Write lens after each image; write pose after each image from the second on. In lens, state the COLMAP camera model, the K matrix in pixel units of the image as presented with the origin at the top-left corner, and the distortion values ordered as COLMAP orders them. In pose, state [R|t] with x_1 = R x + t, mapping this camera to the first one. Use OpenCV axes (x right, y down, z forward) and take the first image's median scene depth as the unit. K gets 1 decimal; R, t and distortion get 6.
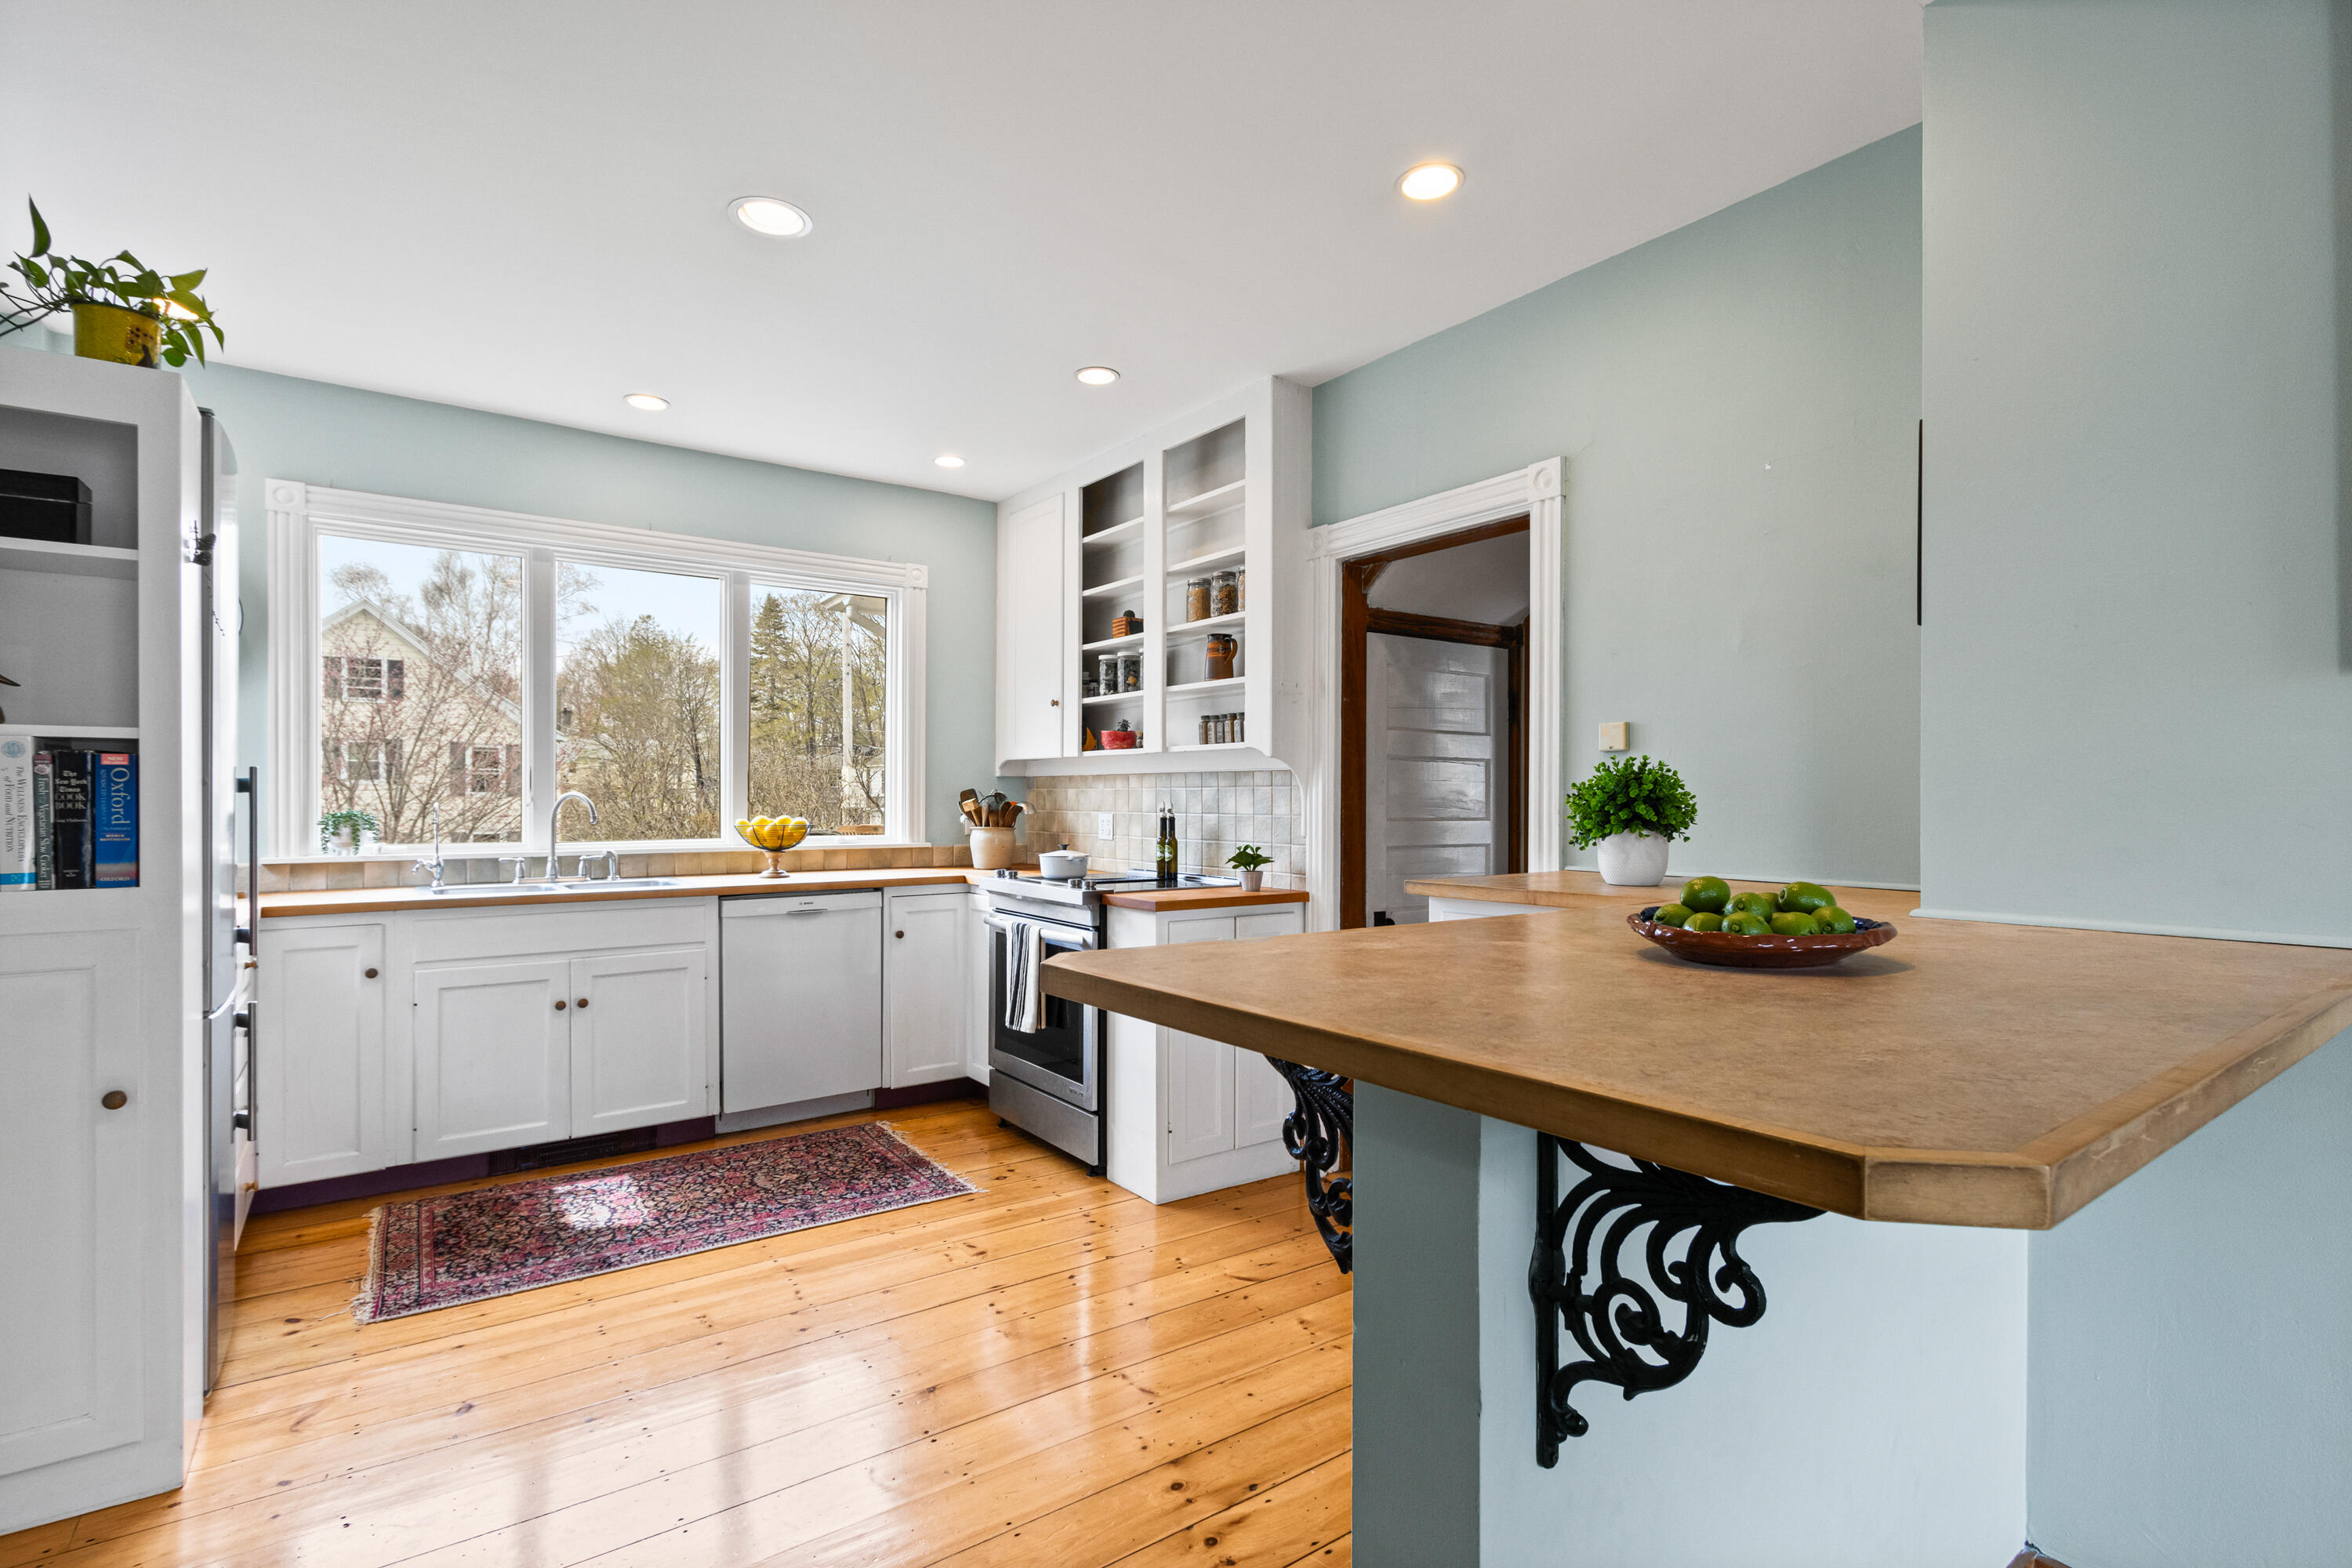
lens RADIAL K [[1107.3, 0, 1146.3], [0, 1107.3, 755.7], [0, 0, 1]] dist [-0.000775, -0.000642]
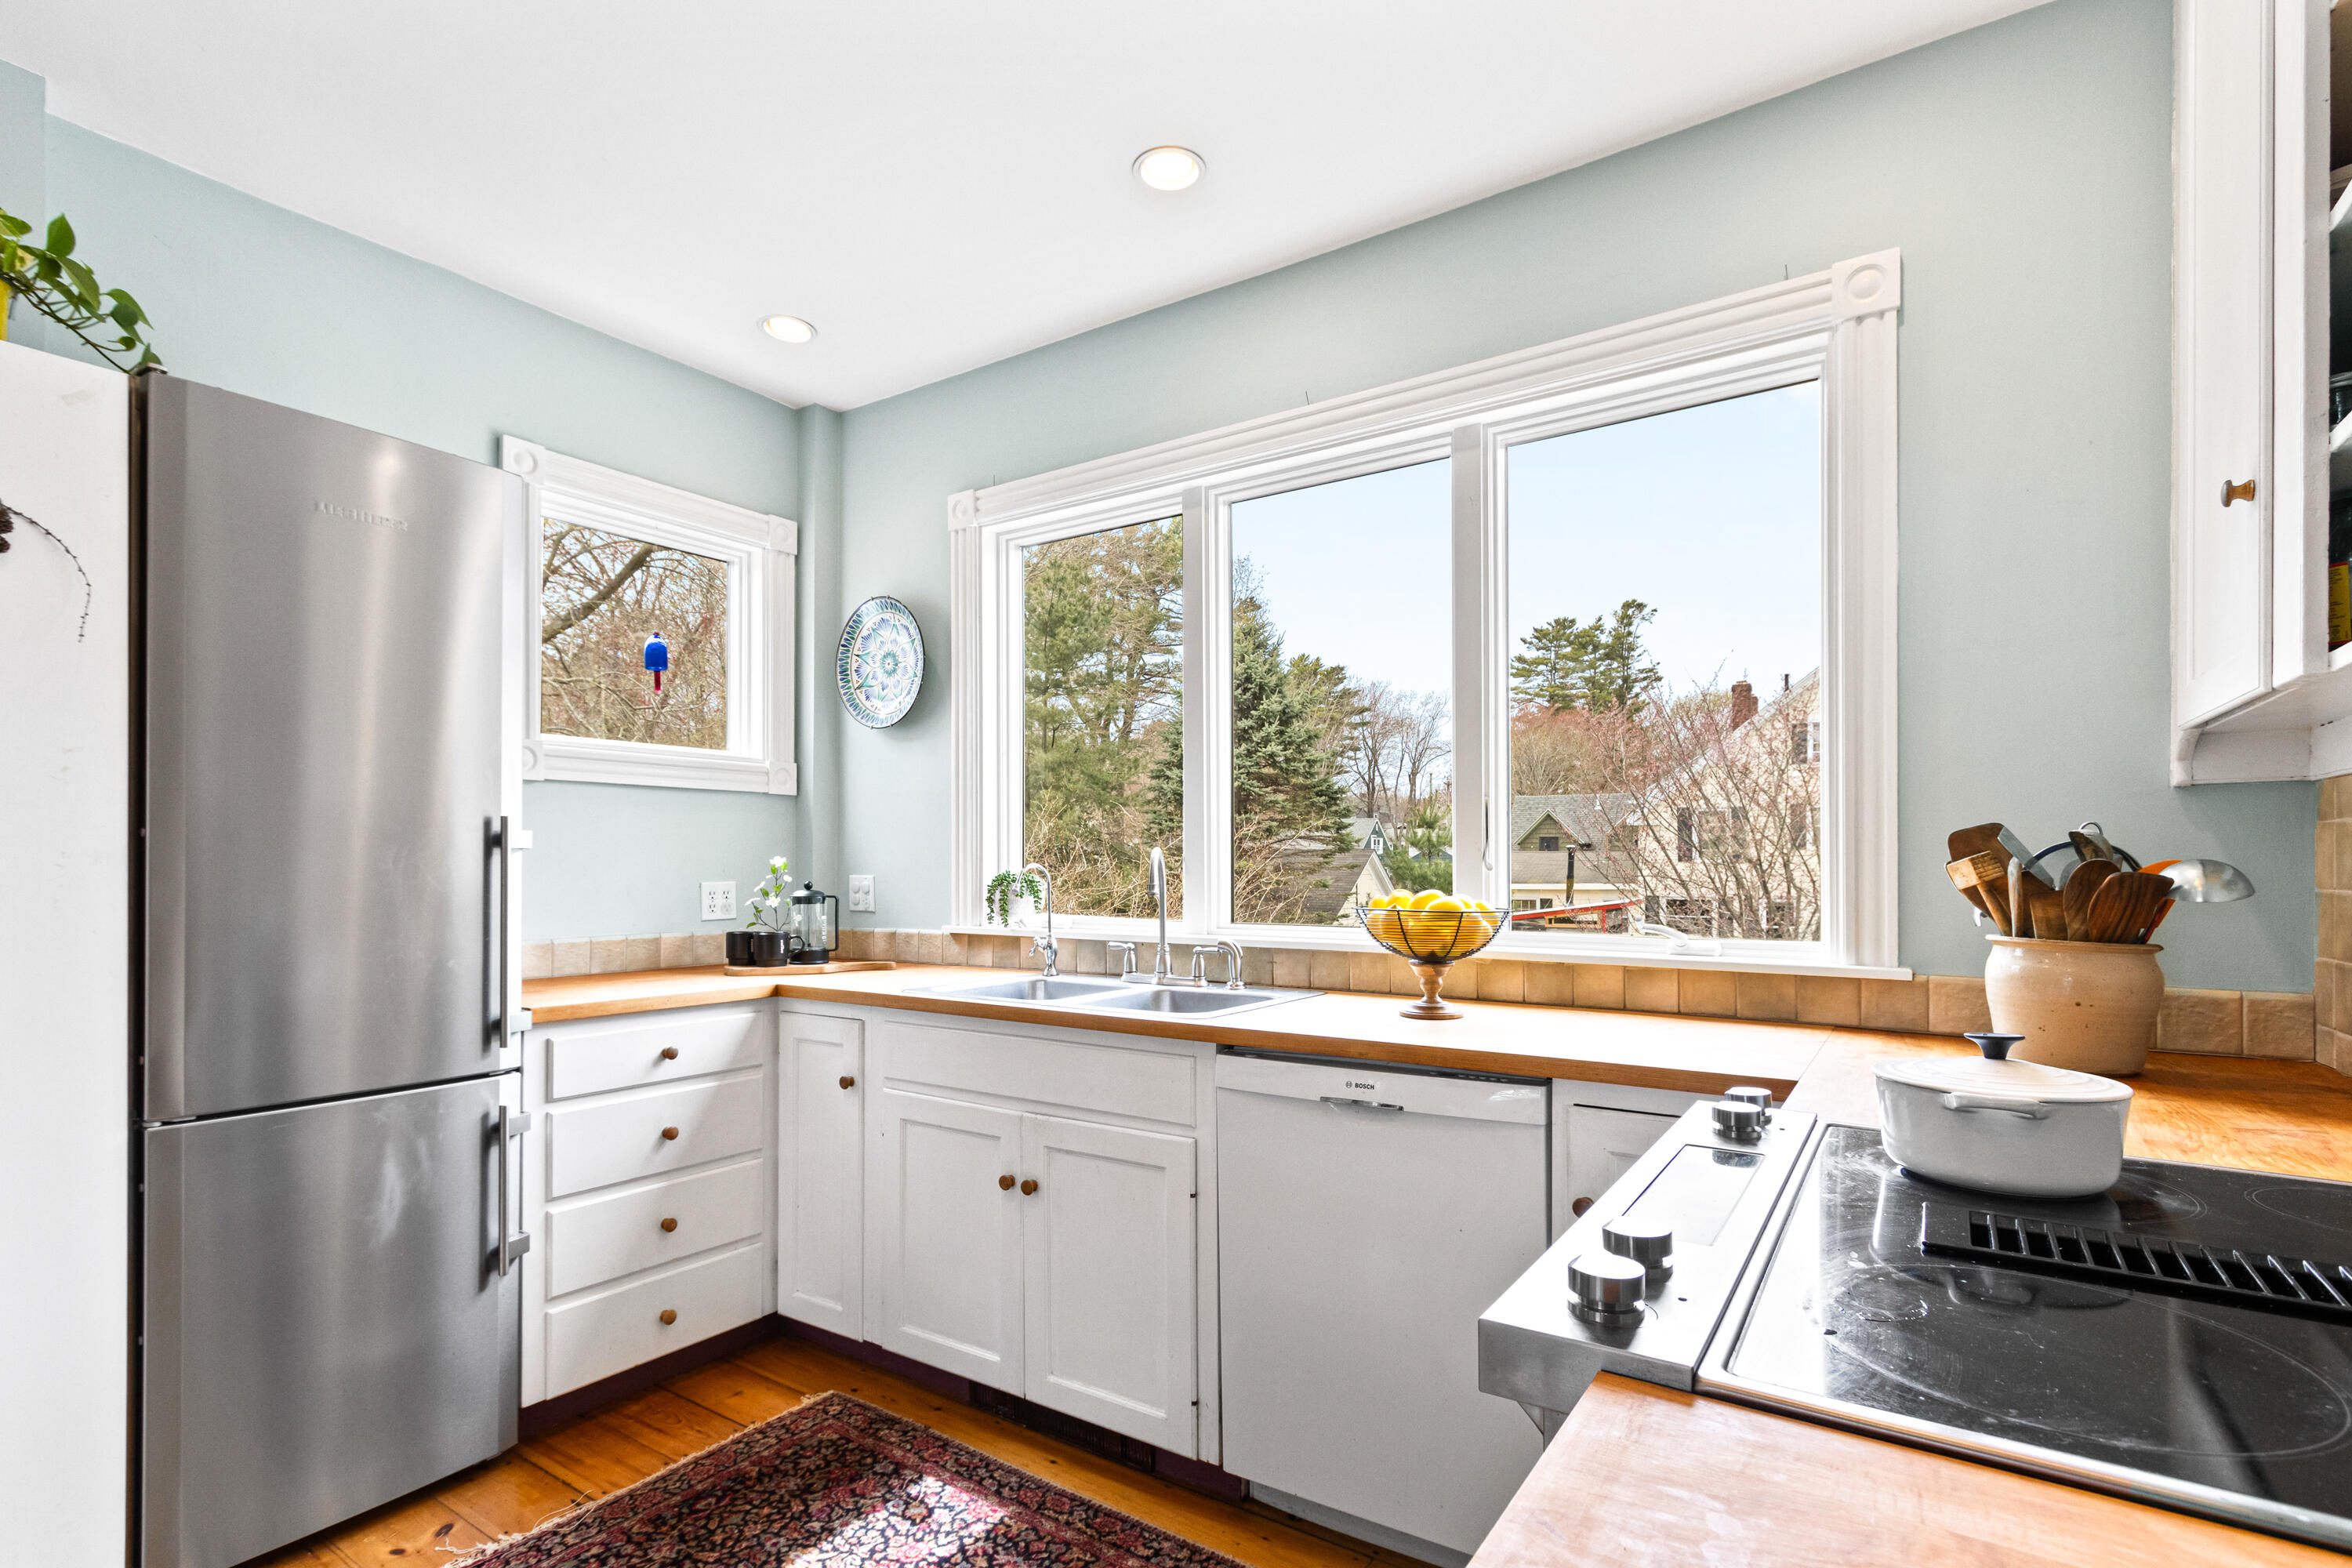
lens RADIAL K [[1125.2, 0, 1173.0], [0, 1125.2, 854.2], [0, 0, 1]] dist [0.003844, -0.000056]
pose [[0.355599, -0.008508, -0.934600, 0.092219], [0.035370, 0.999365, 0.004360, 0.034046], [0.933969, -0.034607, 0.355674, 0.754547]]
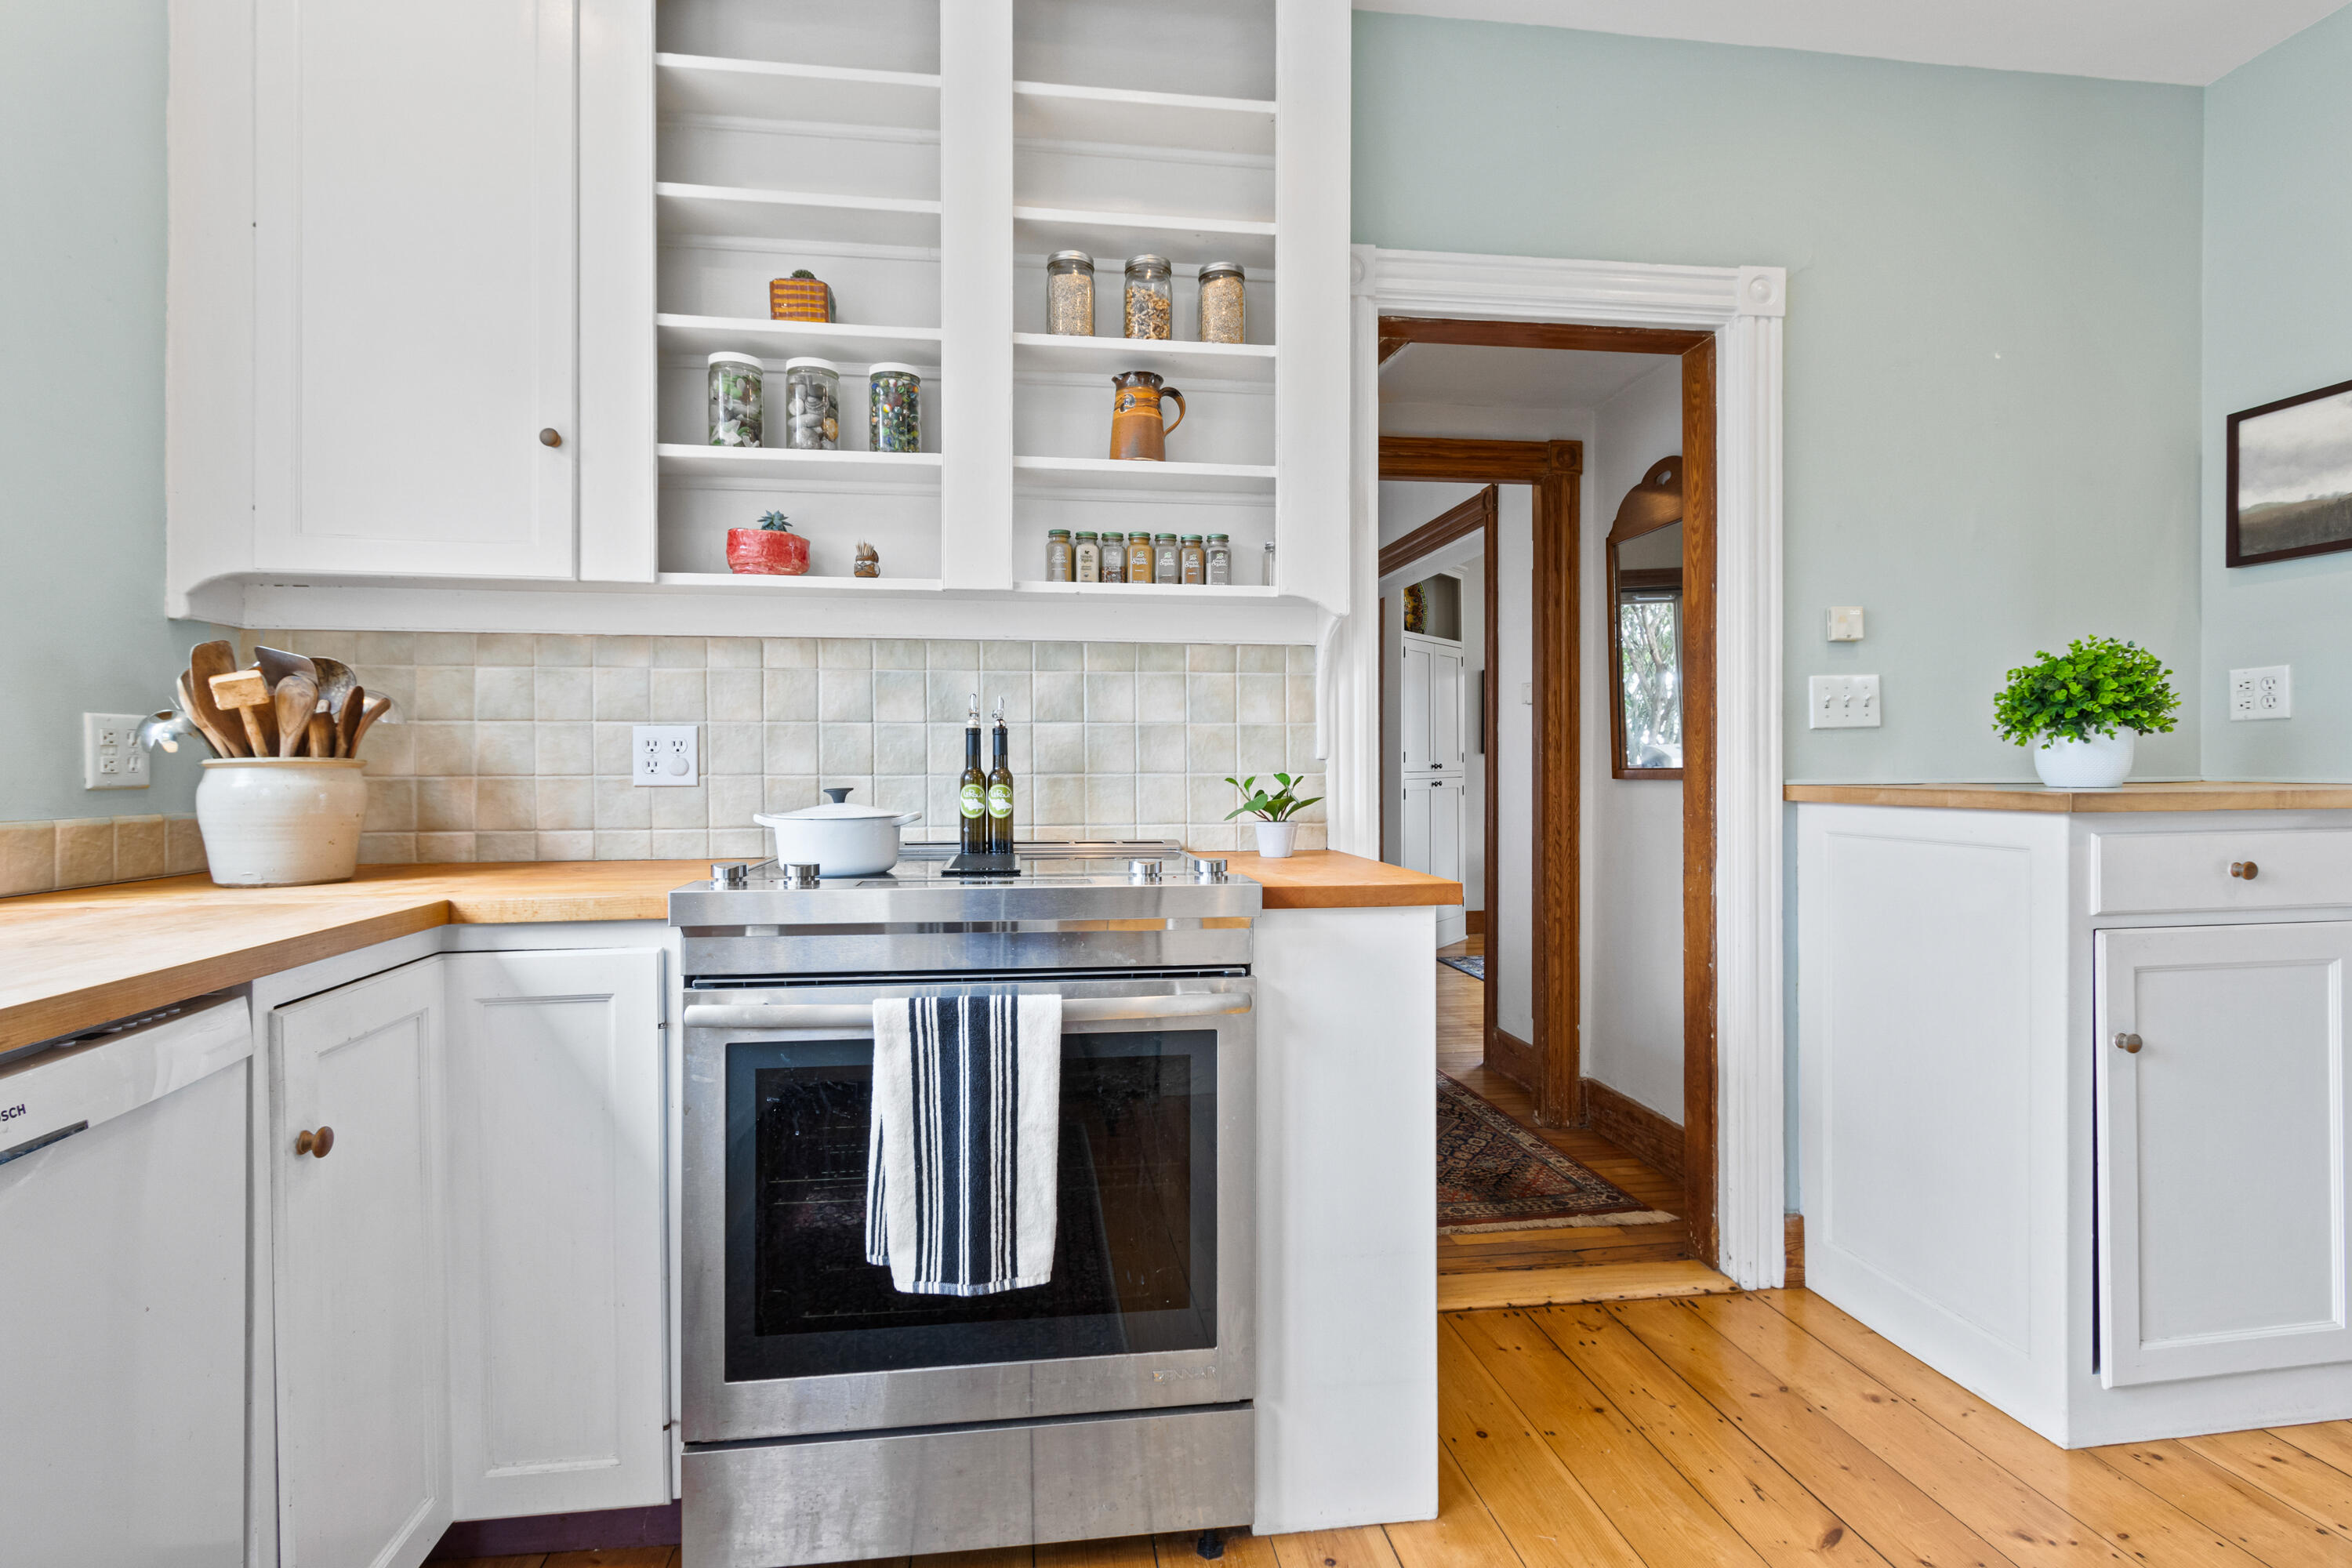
lens RADIAL K [[1107.3, 0, 1146.3], [0, 1107.3, 755.7], [0, 0, 1]] dist [-0.000775, -0.000642]
pose [[0.455630, 0.005852, 0.890150, -0.379374], [-0.031925, 0.999443, 0.009771, 0.060693], [-0.889596, -0.032870, 0.455563, 0.722193]]
